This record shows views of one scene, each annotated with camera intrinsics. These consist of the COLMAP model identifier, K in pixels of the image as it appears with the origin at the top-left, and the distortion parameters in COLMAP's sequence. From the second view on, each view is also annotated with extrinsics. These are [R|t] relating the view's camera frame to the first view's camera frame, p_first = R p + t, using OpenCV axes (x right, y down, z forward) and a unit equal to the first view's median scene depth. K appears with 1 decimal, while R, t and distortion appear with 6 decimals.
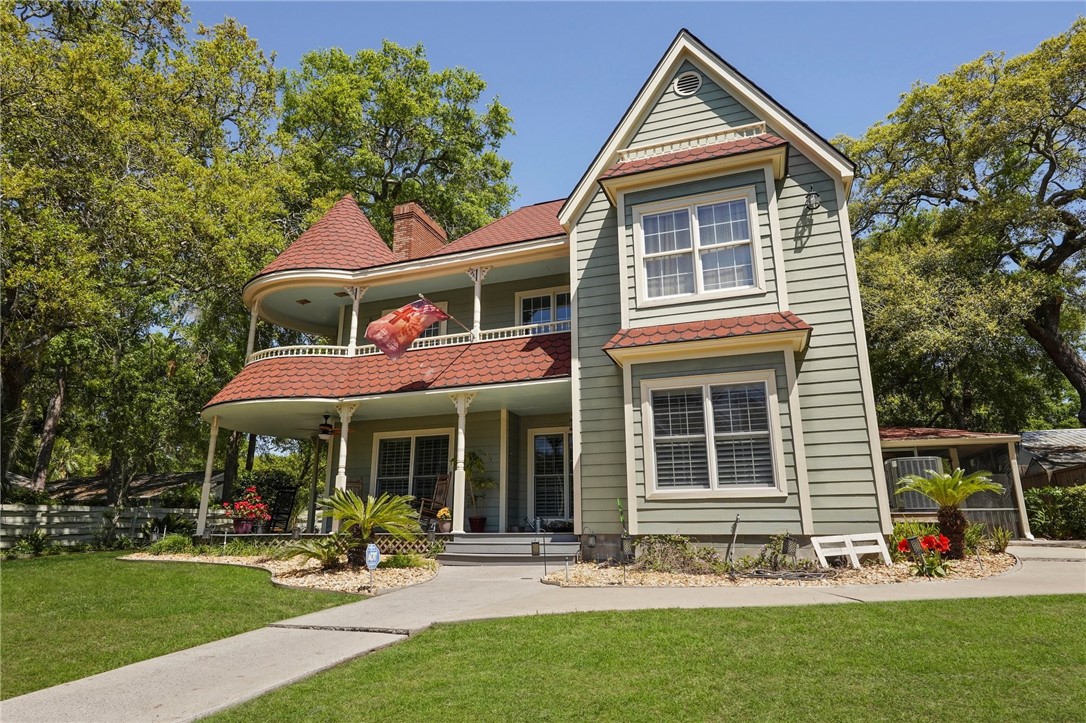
lens RADIAL K [[626.9, 0, 542.1], [0, 626.9, 351.2], [0, 0, 1]] dist [0.000453, 0.000215]
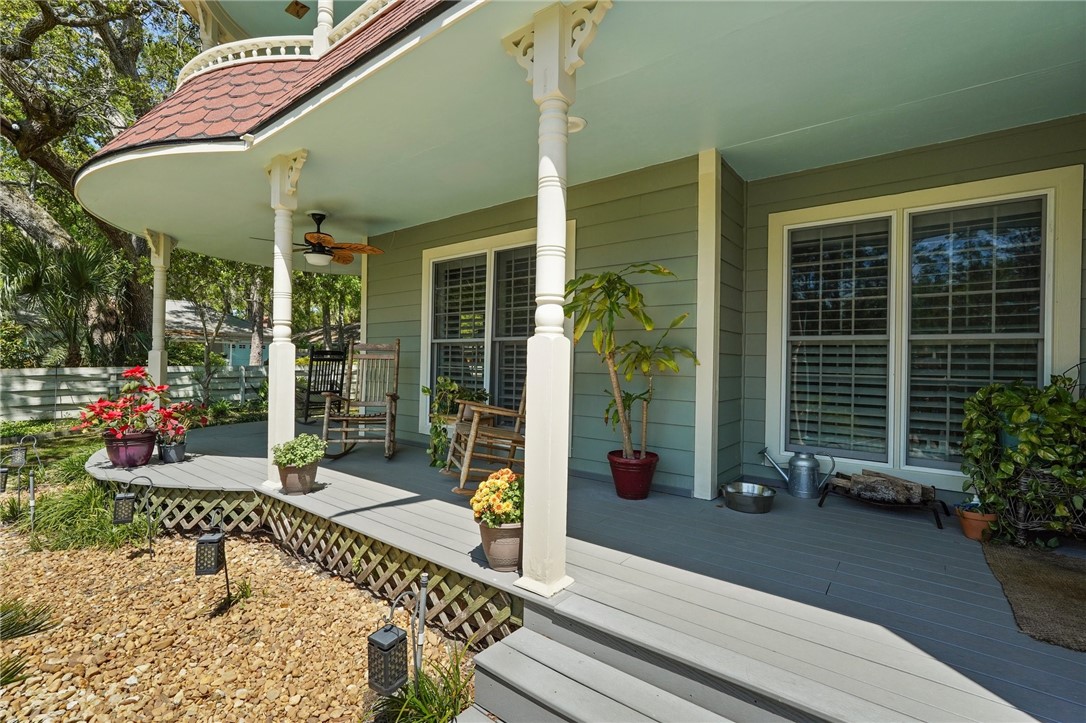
lens RADIAL K [[482.0, 0, 540.6], [0, 482.0, 364.5], [0, 0, 1]] dist [0.001533, 0.000524]
pose [[0.950063, 0.019565, -0.311445, -0.061619], [0.070484, 0.958787, 0.275243, 0.122190], [0.303995, -0.283450, 0.909529, 0.677867]]
